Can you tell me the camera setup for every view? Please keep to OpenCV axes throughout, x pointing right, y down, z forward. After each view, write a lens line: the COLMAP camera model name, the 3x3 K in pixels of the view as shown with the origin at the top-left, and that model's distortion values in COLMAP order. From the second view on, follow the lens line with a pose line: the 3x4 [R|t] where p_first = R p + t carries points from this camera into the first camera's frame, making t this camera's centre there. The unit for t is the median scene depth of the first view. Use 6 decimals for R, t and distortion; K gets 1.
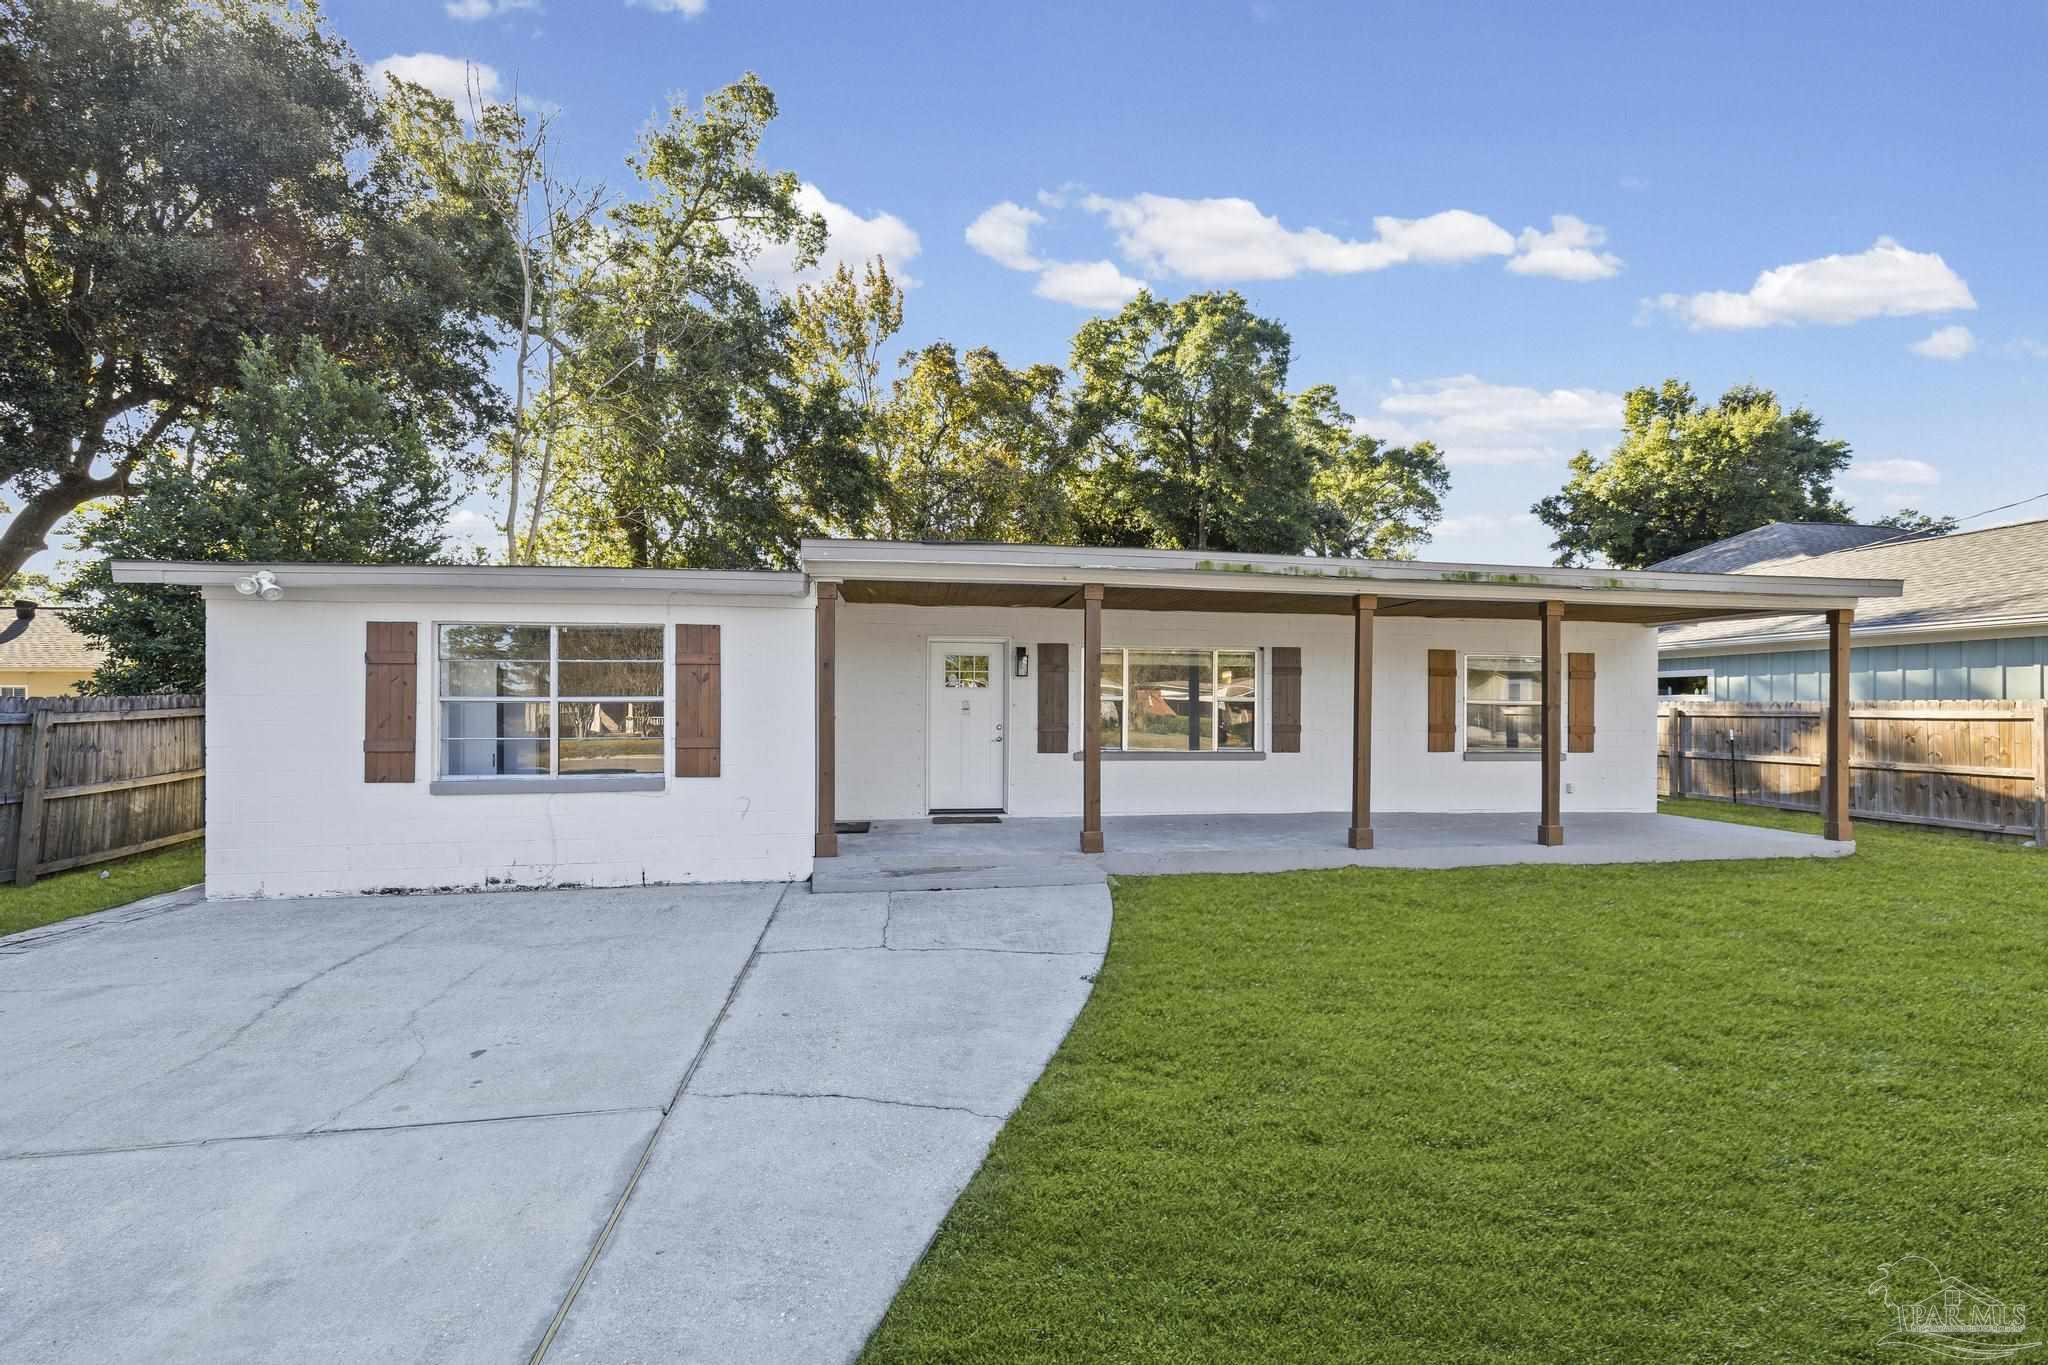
lens RADIAL K [[859.1, 0, 1025.5], [0, 859.1, 698.5], [0, 0, 1]] dist [0.009443, -0.000333]
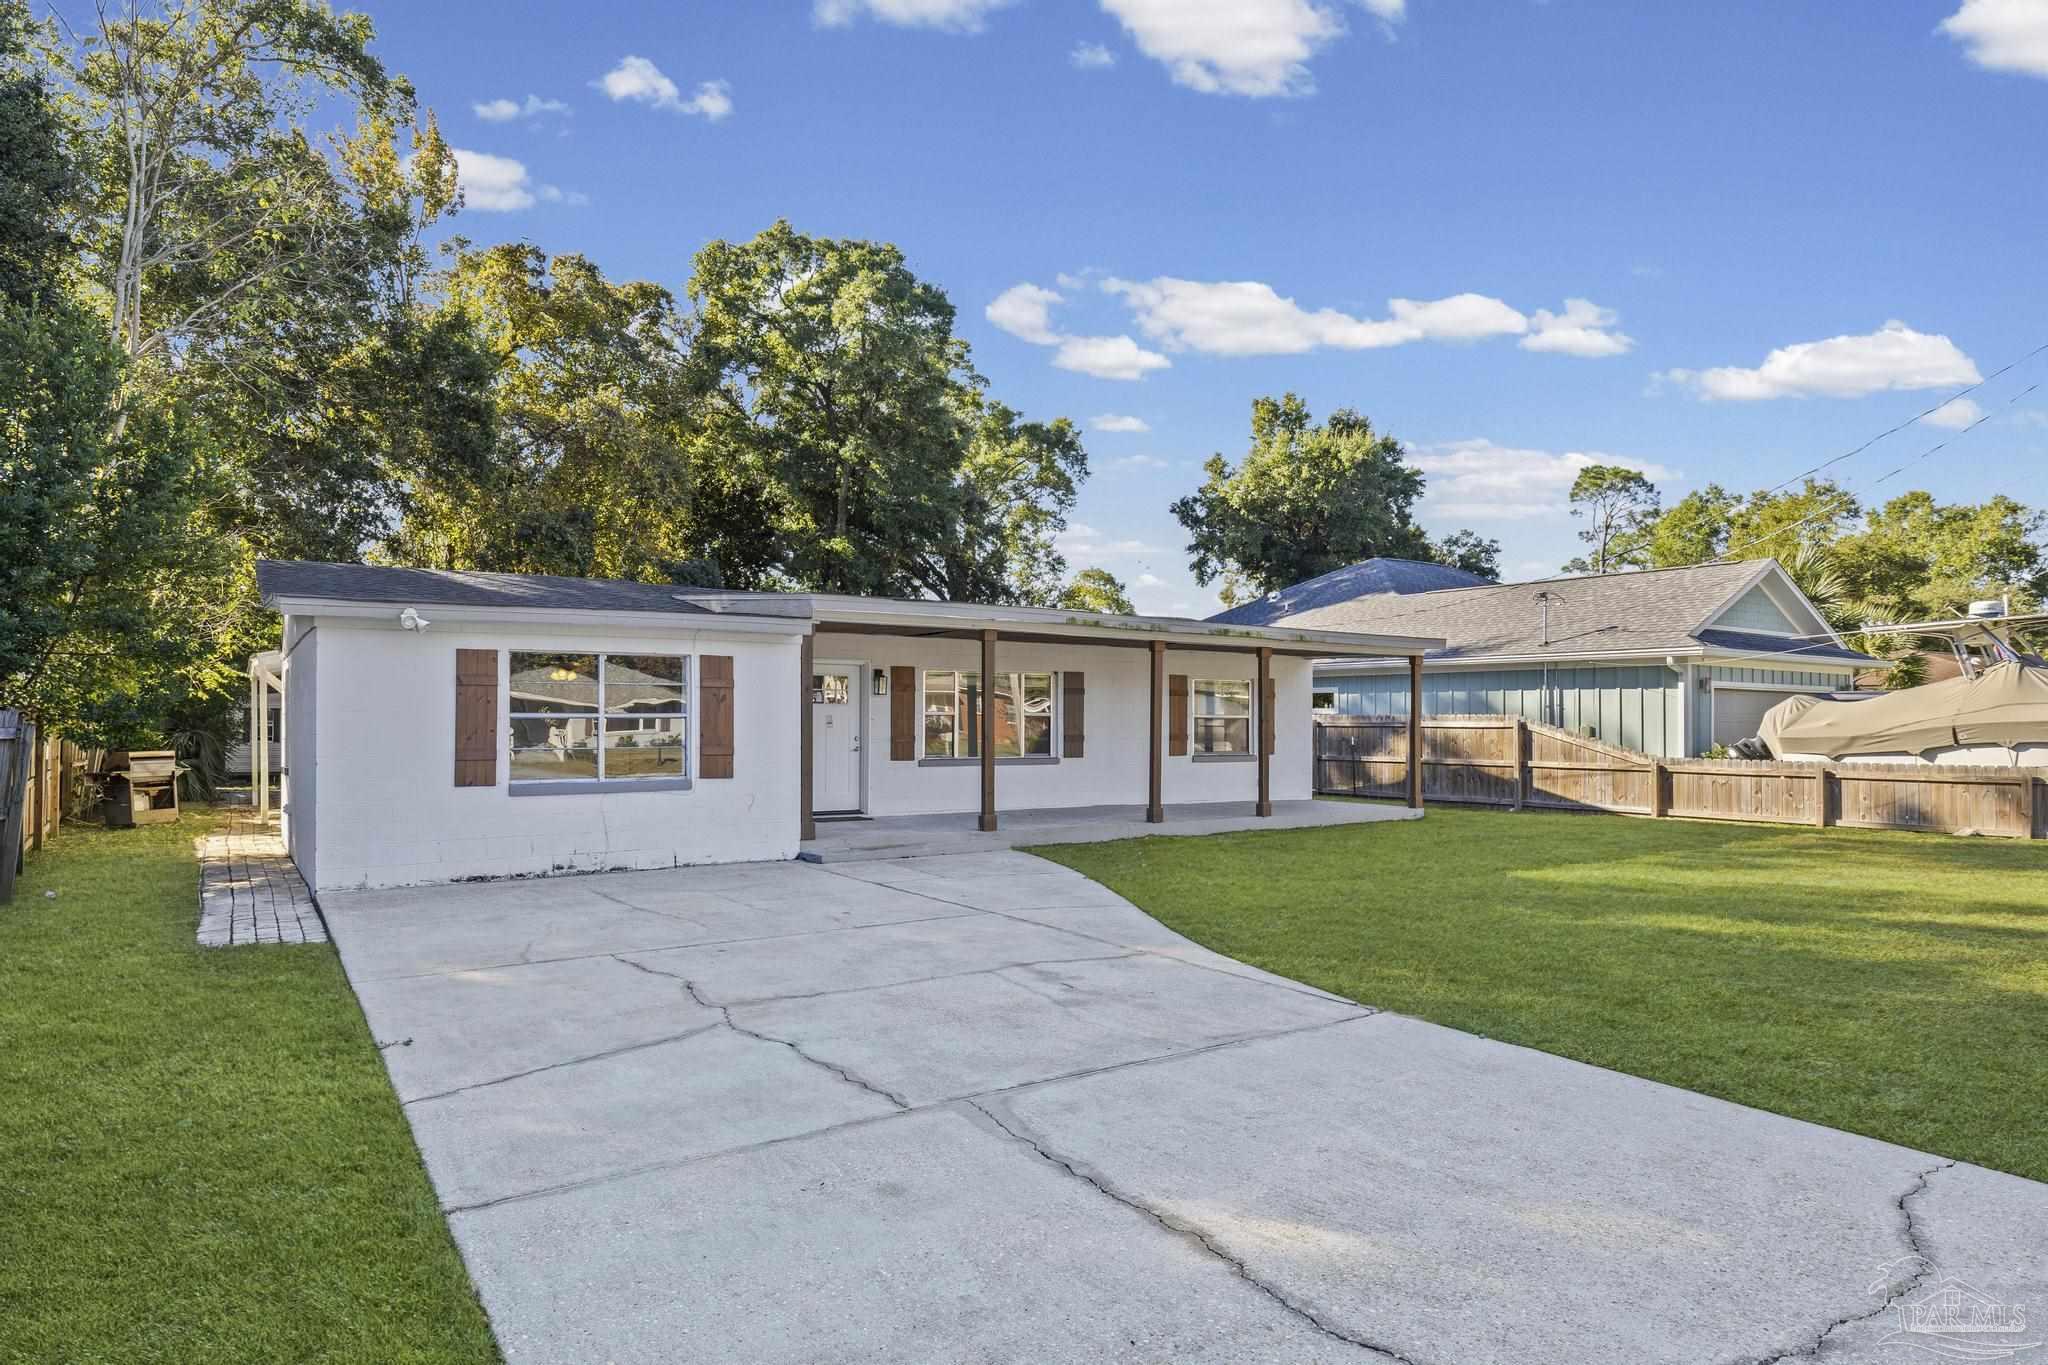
lens RADIAL K [[1240.4, 0, 1024.0], [0, 1240.4, 682.5], [0, 0, 1]] dist [0.001534, 0.000120]
pose [[0.902265, 0.010793, 0.431046, -0.166846], [-0.002879, 0.999815, -0.019009, -0.003148], [-0.431172, 0.015911, 0.902130, -0.180114]]
